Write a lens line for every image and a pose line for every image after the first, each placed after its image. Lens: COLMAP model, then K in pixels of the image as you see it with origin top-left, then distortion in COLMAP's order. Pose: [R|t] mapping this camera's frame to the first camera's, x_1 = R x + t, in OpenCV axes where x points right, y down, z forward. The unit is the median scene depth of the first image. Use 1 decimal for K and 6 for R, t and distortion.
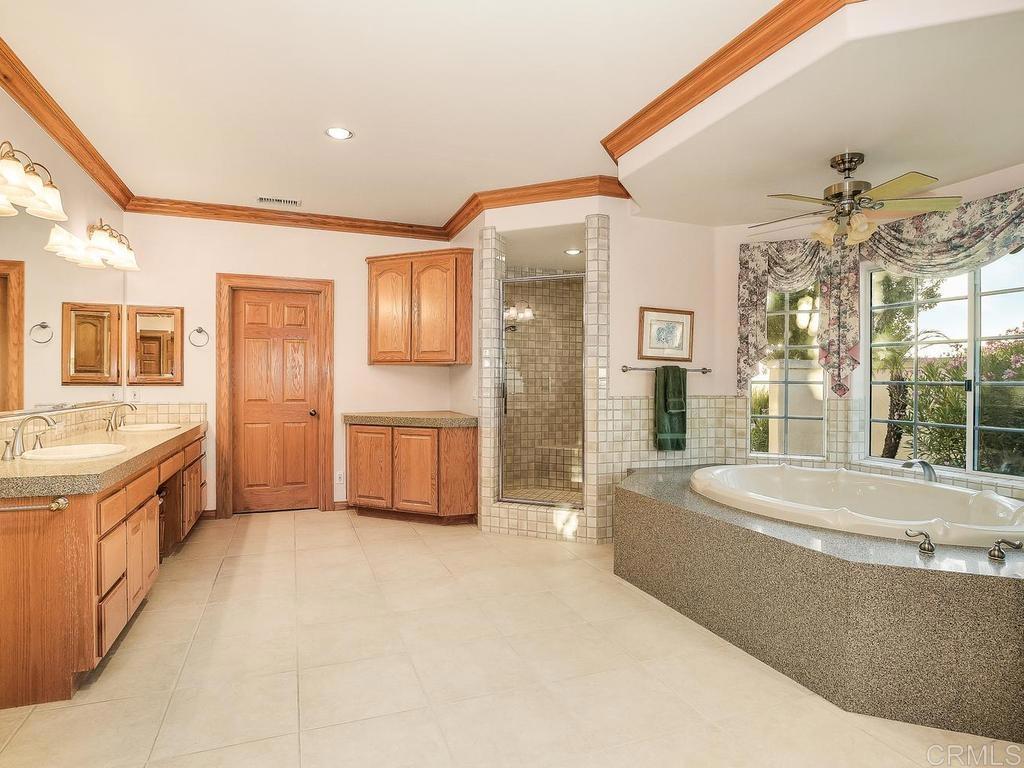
lens RADIAL K [[588.5, 0, 512.6], [0, 588.5, 384.0], [0, 0, 1]] dist [-0.001384, -0.000518]
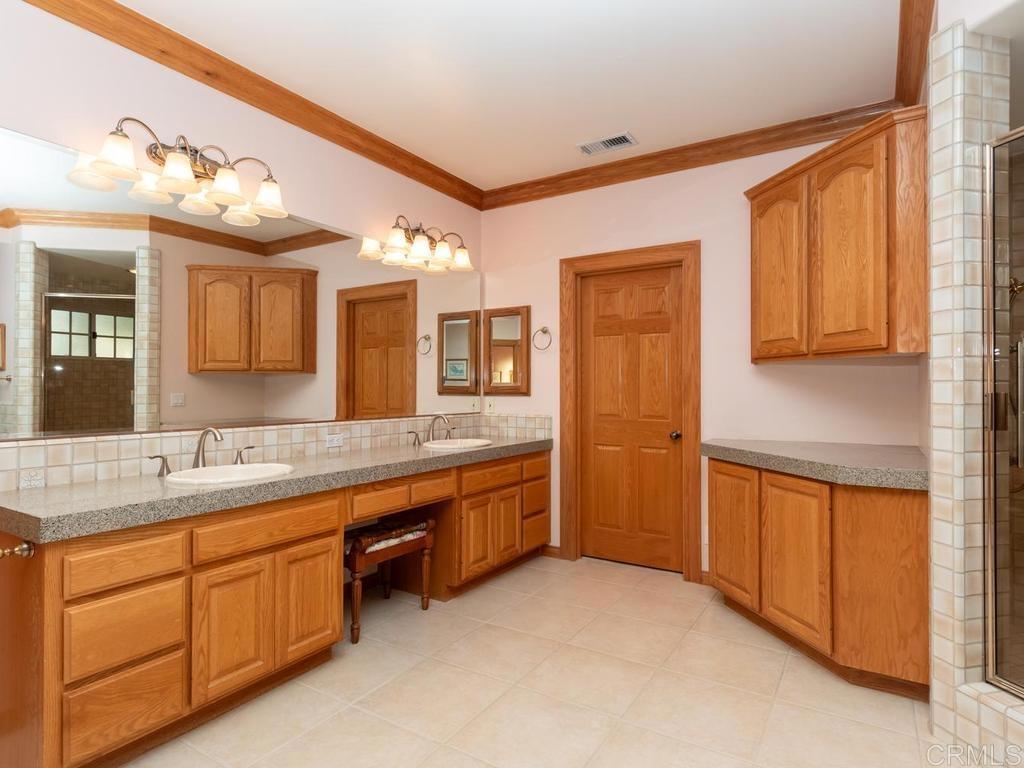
lens RADIAL K [[559.5, 0, 510.9], [0, 559.5, 388.7], [0, 0, 1]] dist [-0.013429, -0.001186]
pose [[0.581341, -0.004585, -0.813647, 0.103906], [-0.001758, 0.999975, -0.006892, -0.001945], [0.813658, 0.005437, 0.581318, 0.534164]]
